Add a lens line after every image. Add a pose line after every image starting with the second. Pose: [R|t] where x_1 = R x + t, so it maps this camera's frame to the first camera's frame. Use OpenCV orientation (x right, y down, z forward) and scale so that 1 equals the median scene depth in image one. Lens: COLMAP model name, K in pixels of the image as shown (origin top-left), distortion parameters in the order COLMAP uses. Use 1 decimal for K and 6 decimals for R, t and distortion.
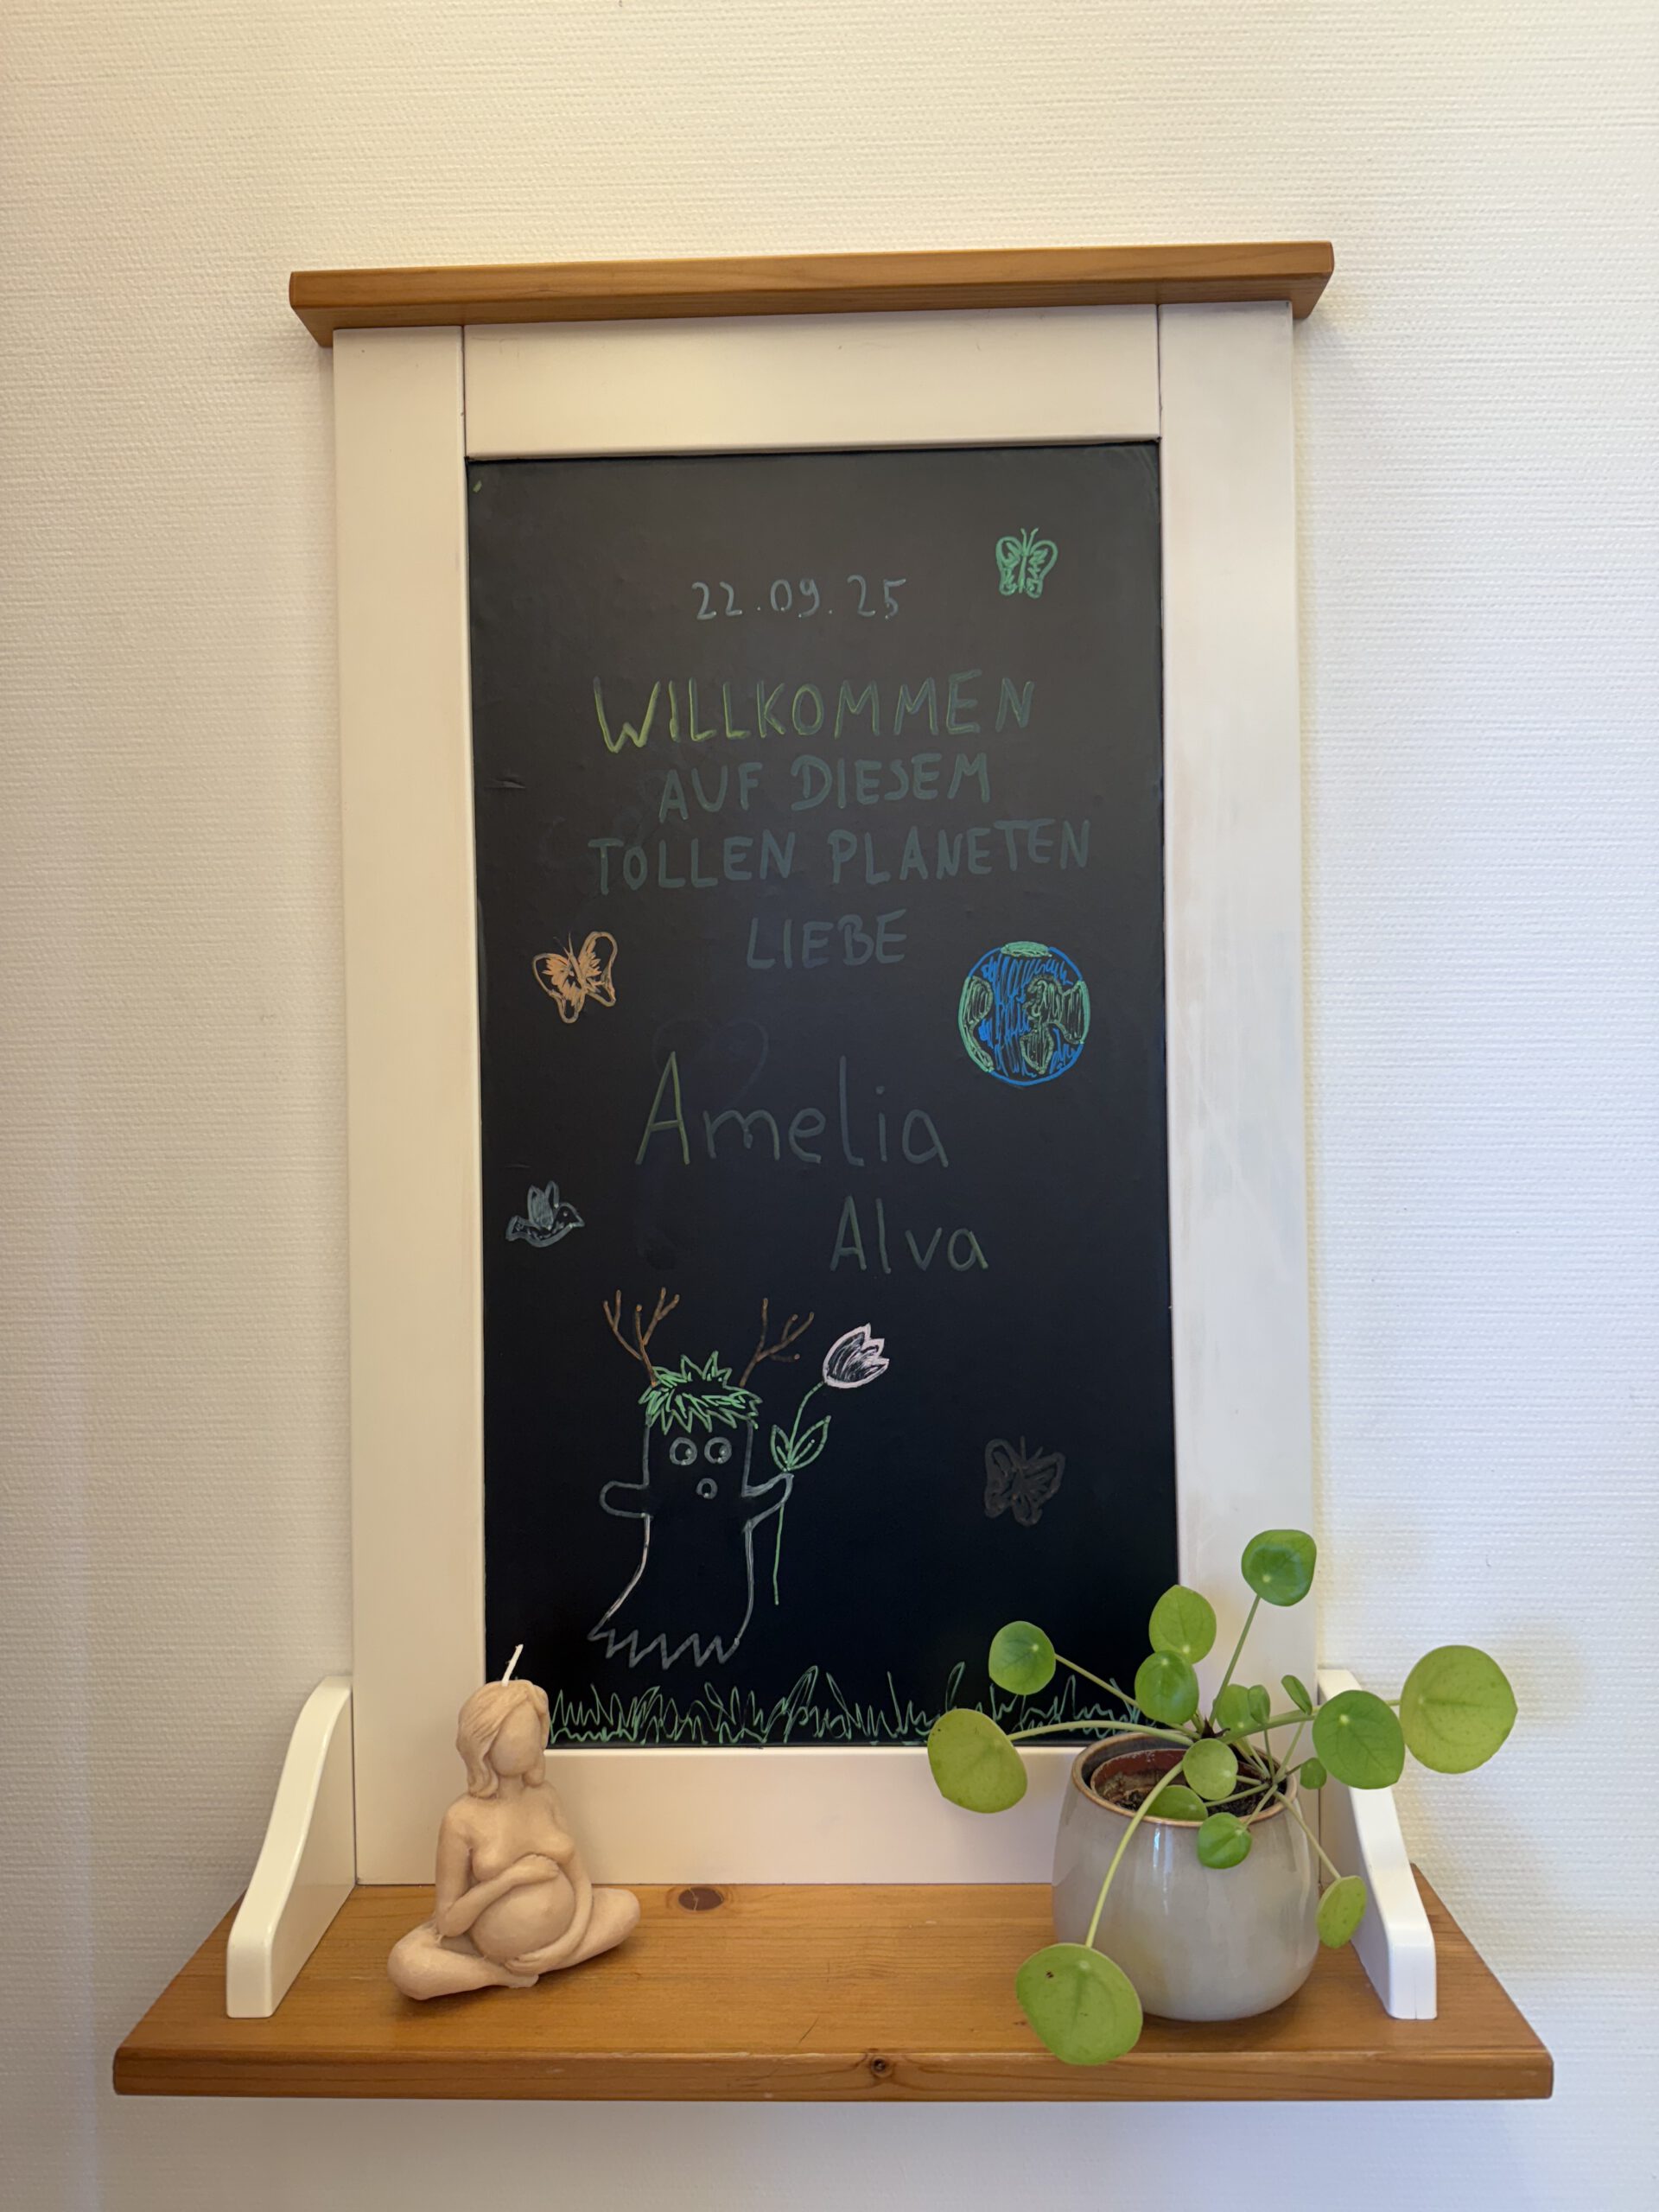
lens RADIAL K [[1591.0, 0, 830.6], [0, 1591.0, 1110.8], [0, 0, 1]] dist [-0.018057, 0.007254]
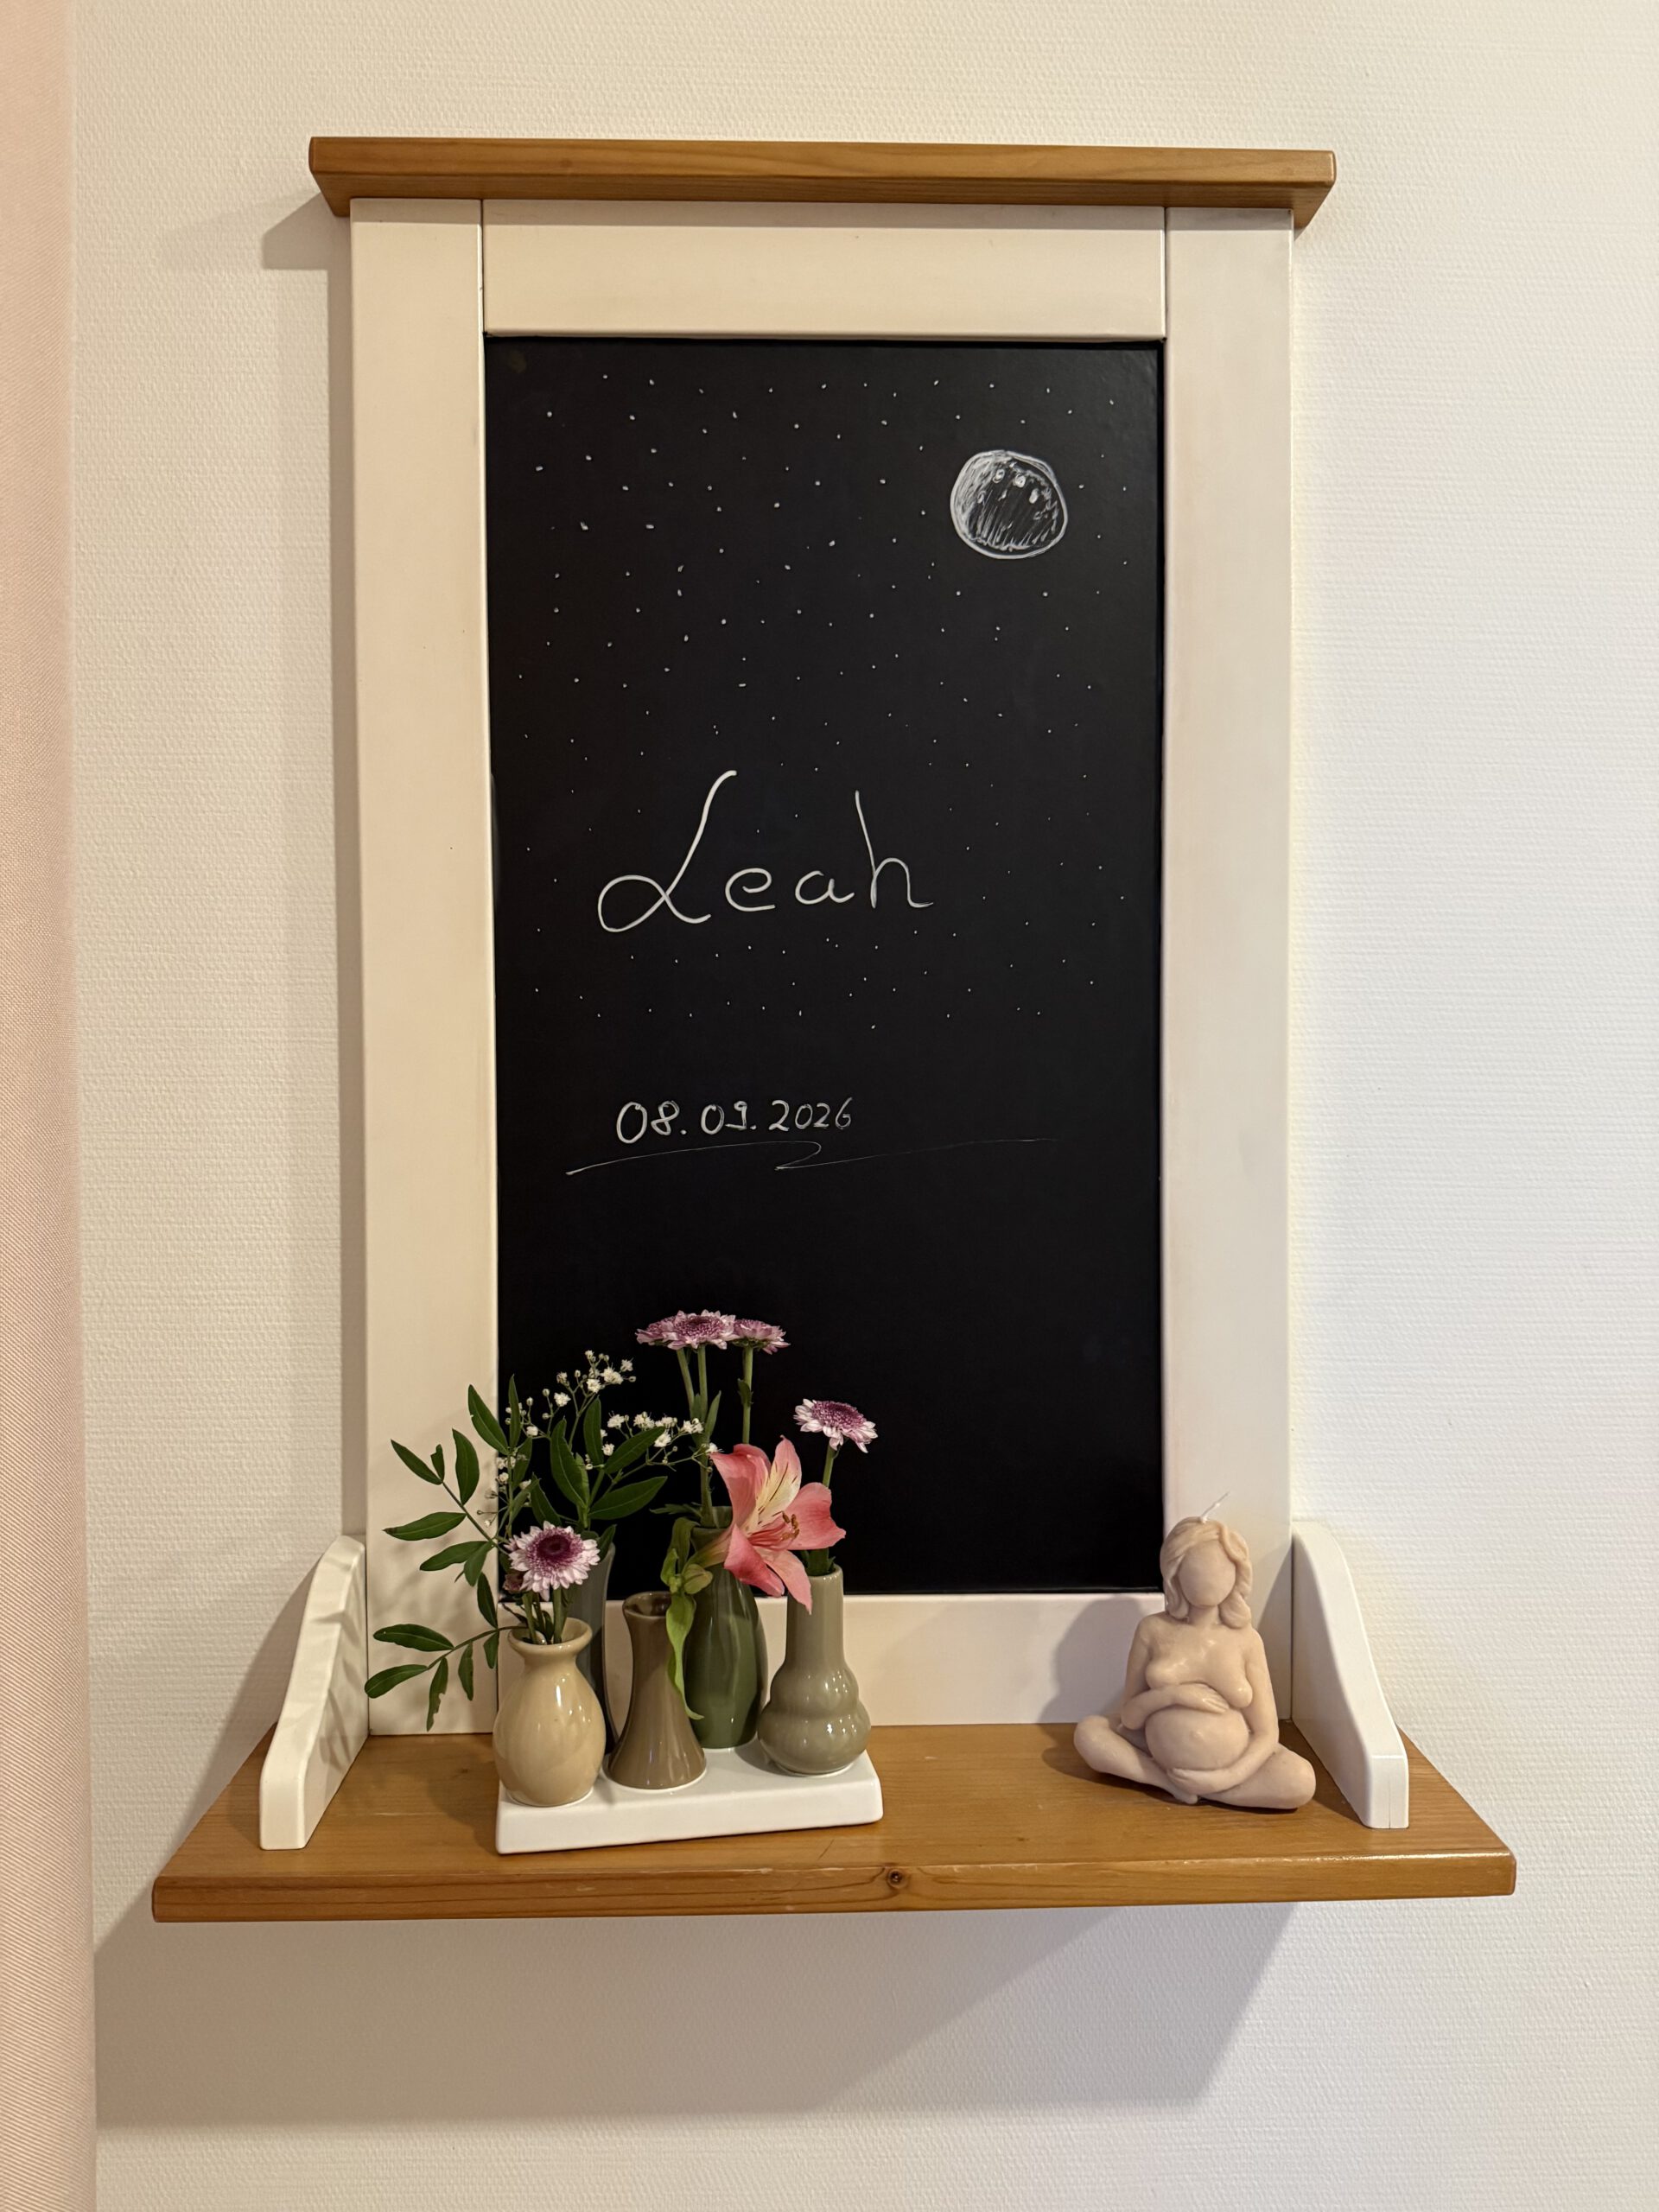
lens RADIAL K [[1591.0, 0, 830.4], [0, 1591.0, 1101.6], [0, 0, 1]] dist [-0.018057, 0.007254]
pose [[0.998222, 0.009858, 0.058783, -0.064946], [-0.011641, 0.999480, 0.030063, 0.043210], [-0.058456, -0.030694, 0.997818, -0.031577]]
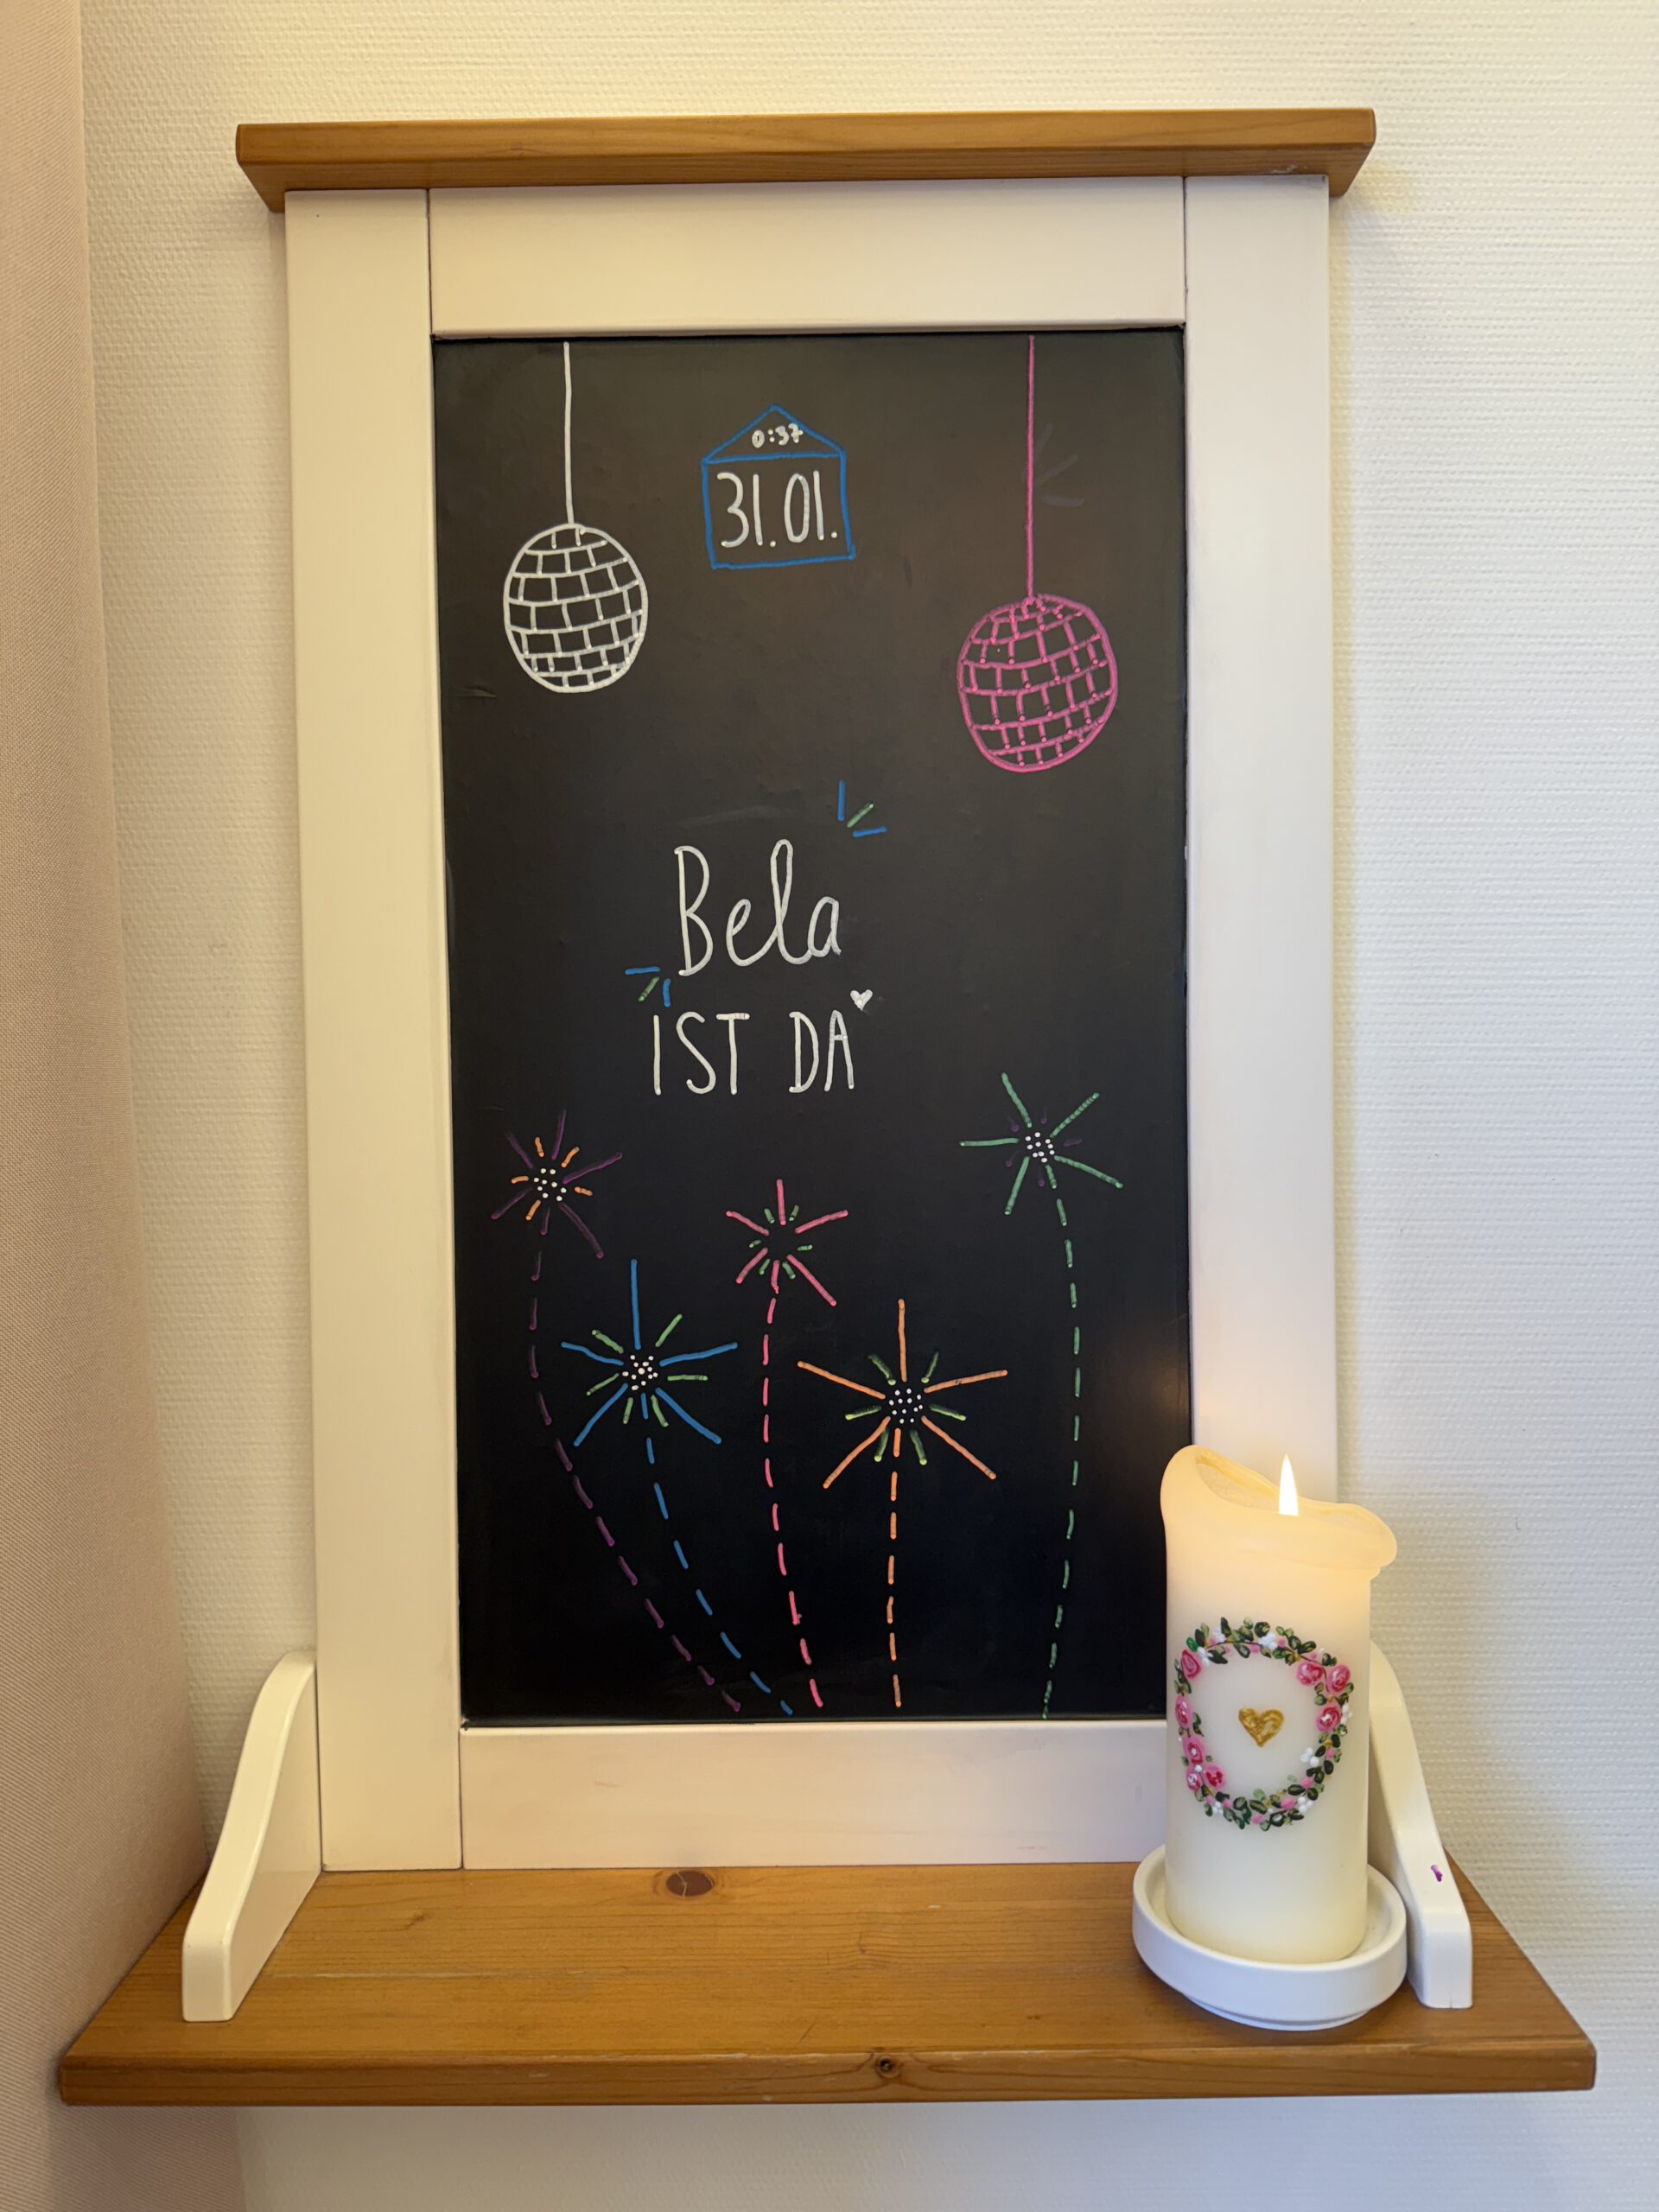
lens RADIAL K [[1591.0, 0, 838.5], [0, 1591.0, 1112.0], [0, 0, 1]] dist [-0.018057, 0.007254]
pose [[0.999682, 0.001308, 0.025201, -0.017510], [-0.002063, 0.999549, 0.029970, 0.008859], [-0.025150, -0.030013, 0.999233, 0.065984]]
